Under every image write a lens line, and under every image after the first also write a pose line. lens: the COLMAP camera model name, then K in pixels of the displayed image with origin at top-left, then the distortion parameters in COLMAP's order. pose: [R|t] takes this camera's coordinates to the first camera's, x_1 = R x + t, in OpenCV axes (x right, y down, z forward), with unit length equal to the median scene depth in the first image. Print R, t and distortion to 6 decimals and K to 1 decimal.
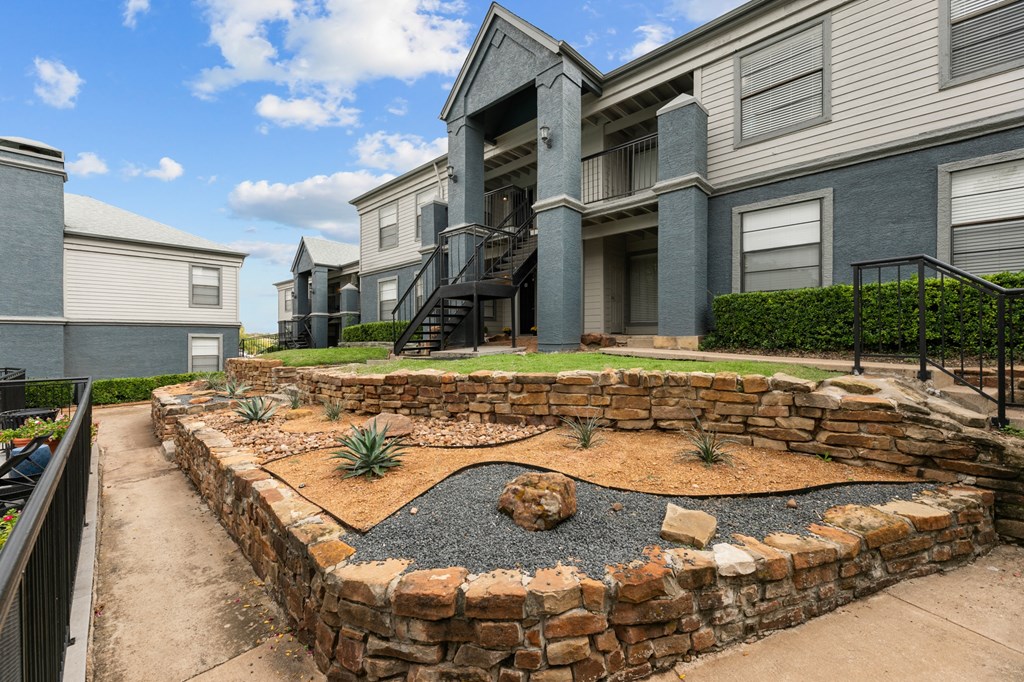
lens RADIAL K [[415.0, 0, 513.2], [0, 415.0, 334.4], [0, 0, 1]] dist [0.002028, -0.000227]
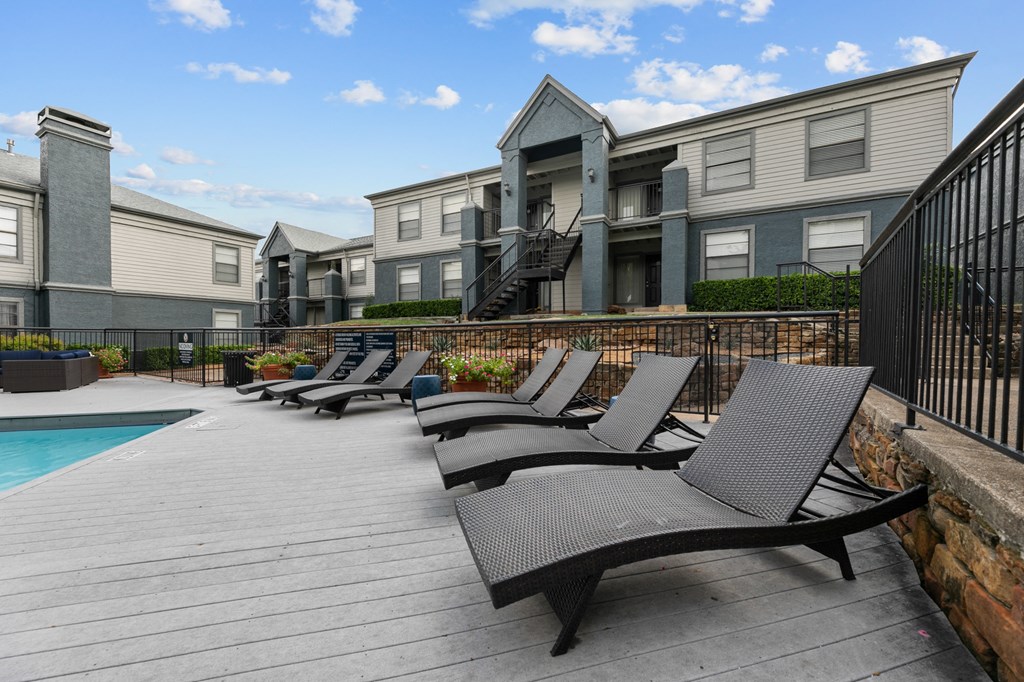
lens RADIAL K [[415.0, 0, 507.9], [0, 415.0, 340.4], [0, 0, 1]] dist [0.002028, -0.000227]
pose [[0.968726, 0.002866, 0.248115, -0.564313], [-0.006754, 0.999867, 0.014821, 0.106973], [-0.248039, -0.016034, 0.968617, -0.393620]]
